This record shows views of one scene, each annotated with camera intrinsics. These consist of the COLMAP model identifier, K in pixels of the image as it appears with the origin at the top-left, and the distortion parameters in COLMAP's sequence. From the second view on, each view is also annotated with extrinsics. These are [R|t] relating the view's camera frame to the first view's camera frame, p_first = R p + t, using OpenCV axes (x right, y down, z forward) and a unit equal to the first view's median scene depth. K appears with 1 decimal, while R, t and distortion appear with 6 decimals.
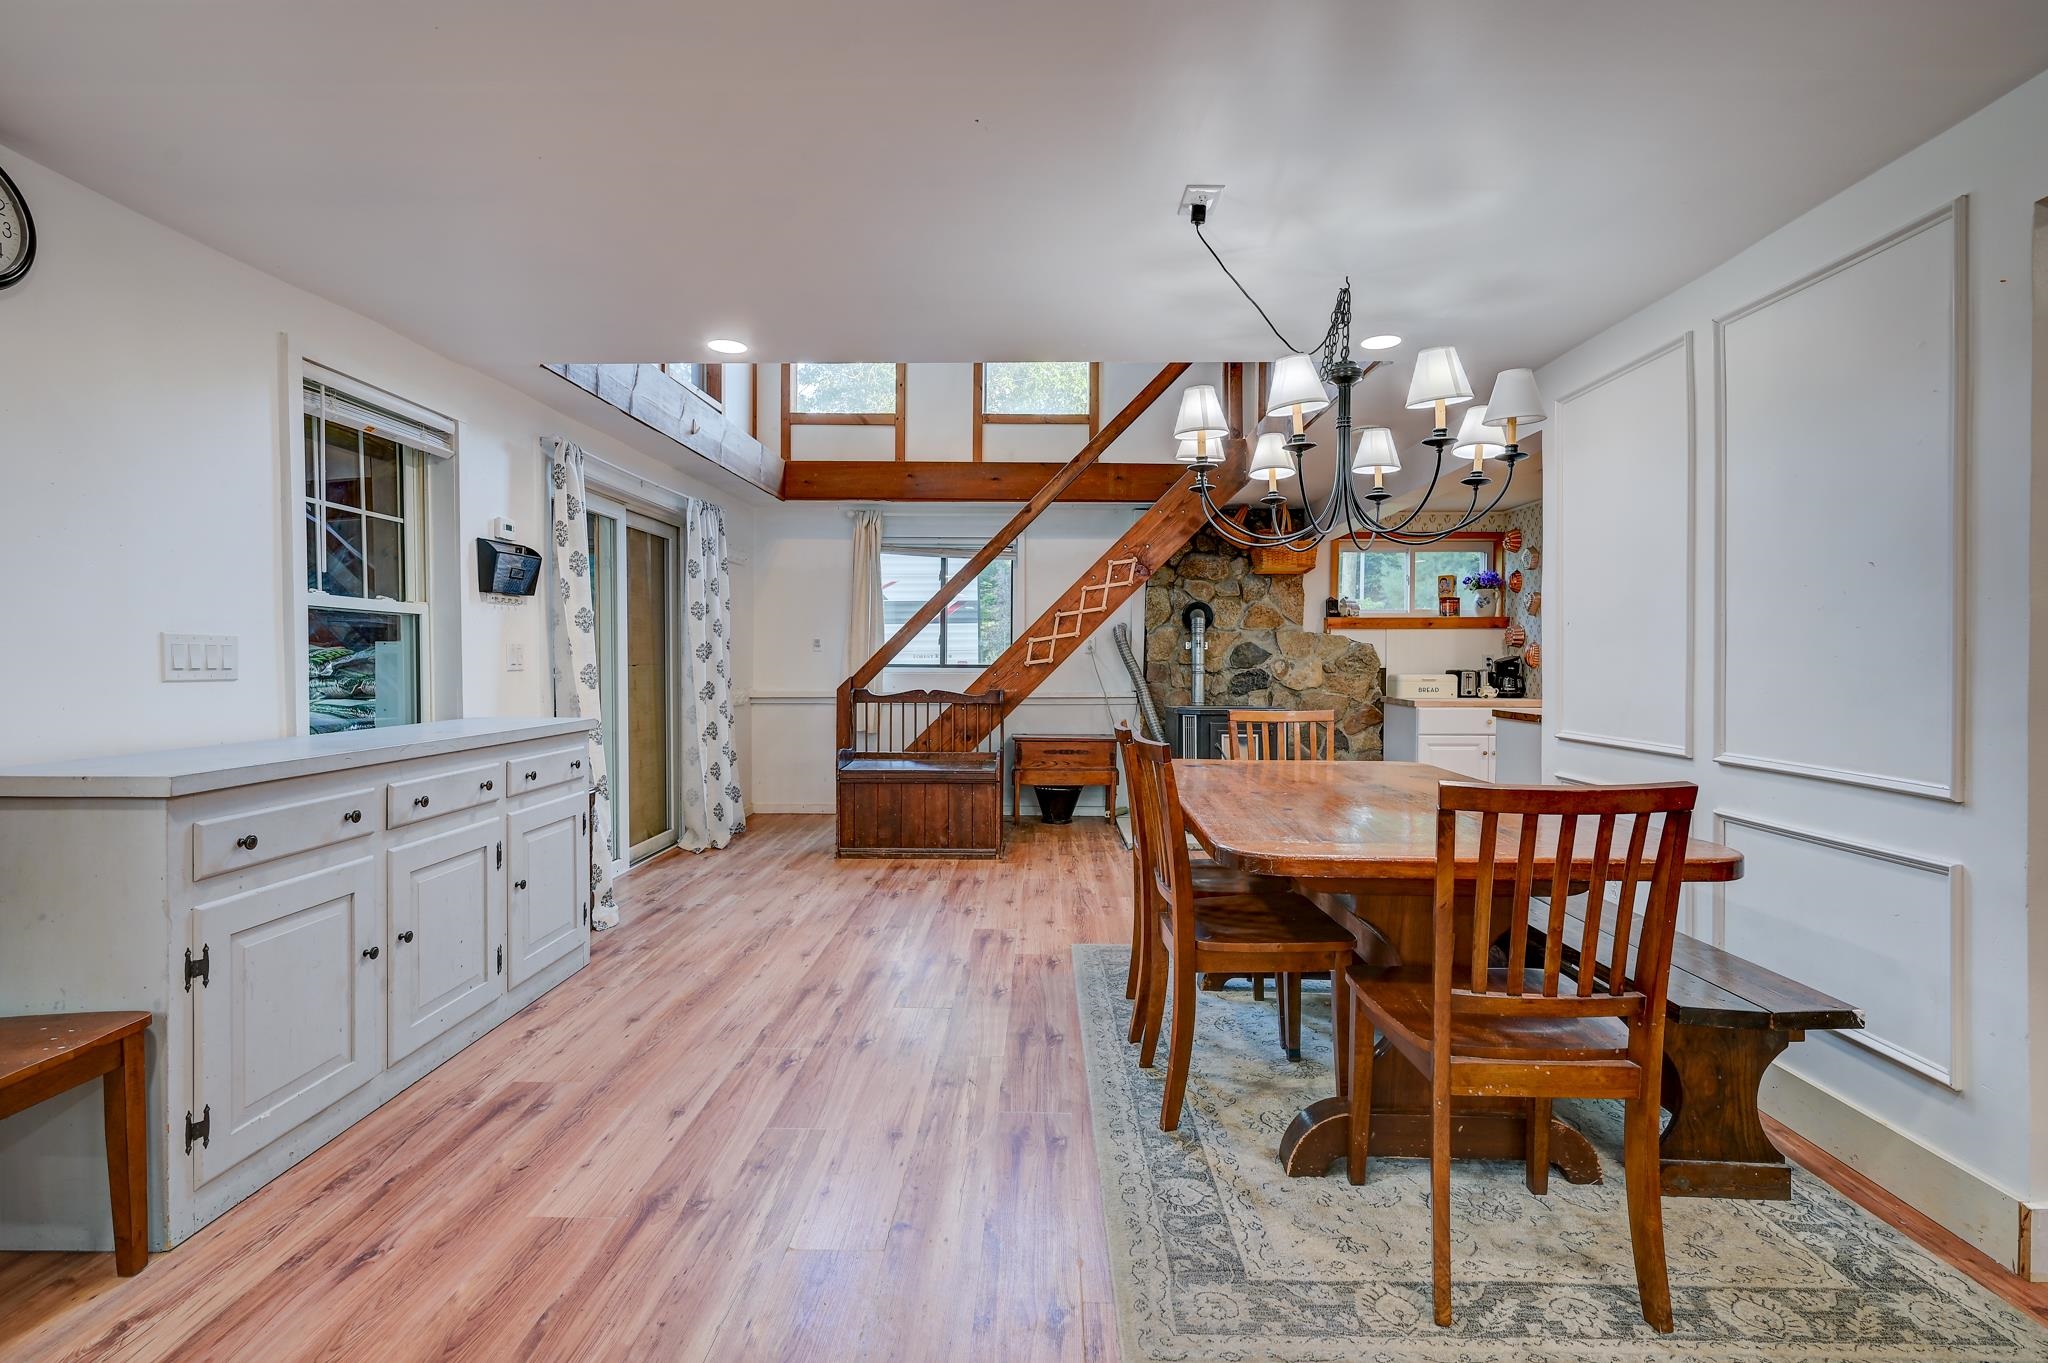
lens RADIAL K [[939.8, 0, 1020.8], [0, 939.8, 679.1], [0, 0, 1]] dist [0.000074, 0.000538]
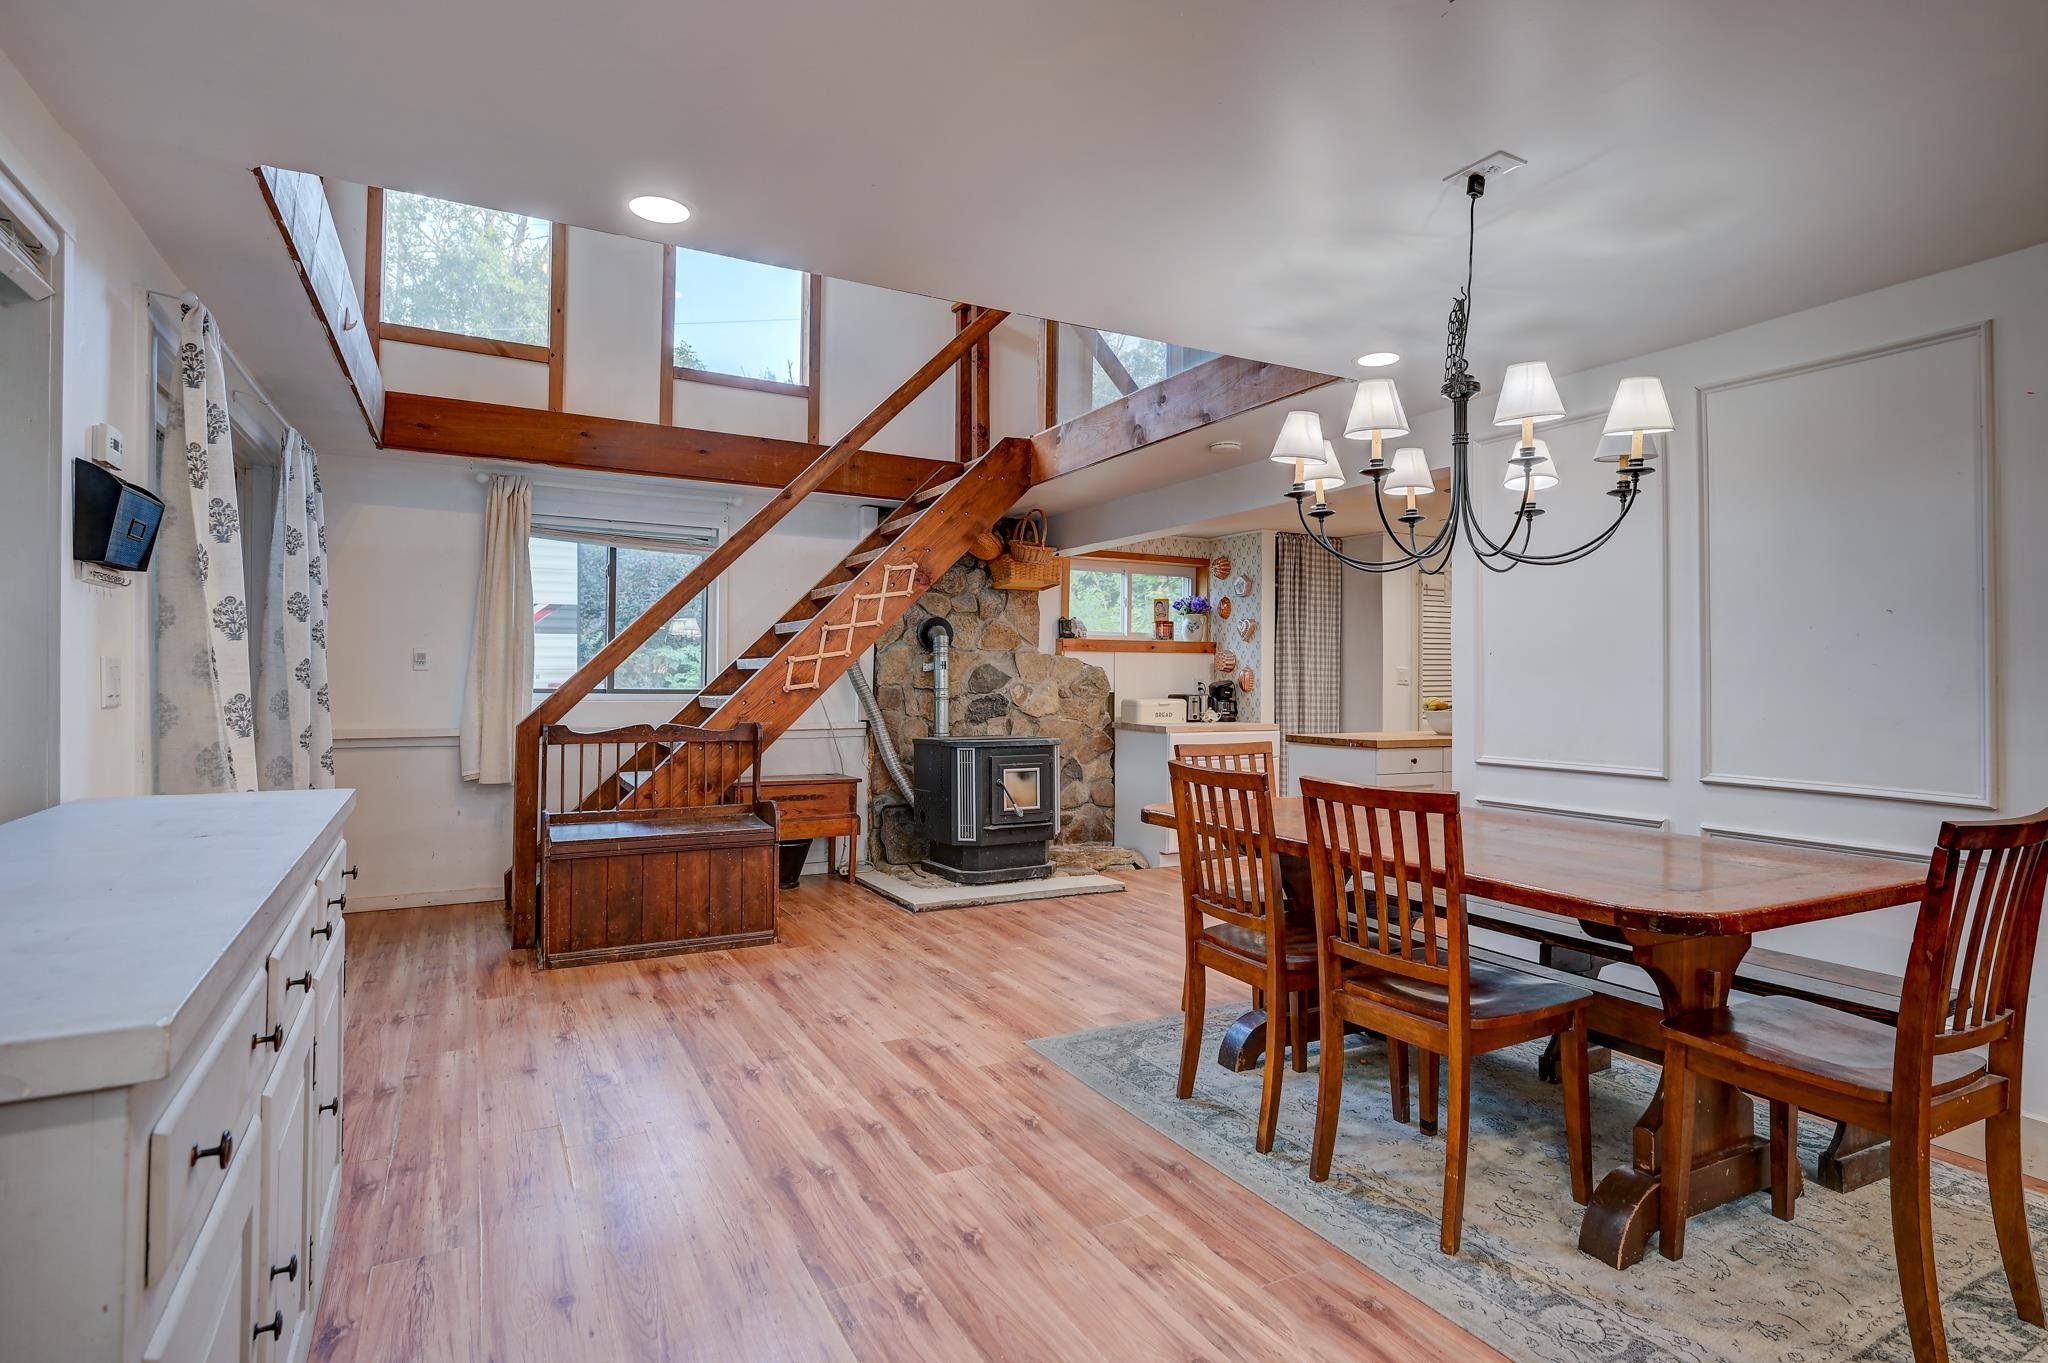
lens RADIAL K [[1033.8, 0, 1021.8], [0, 1033.8, 671.9], [0, 0, 1]] dist [0.001812, 0.000253]
pose [[0.869205, 0.006631, 0.494407, -0.227673], [0.006914, 0.999649, -0.025563, -0.006590], [-0.494403, 0.025638, 0.868854, 0.132570]]
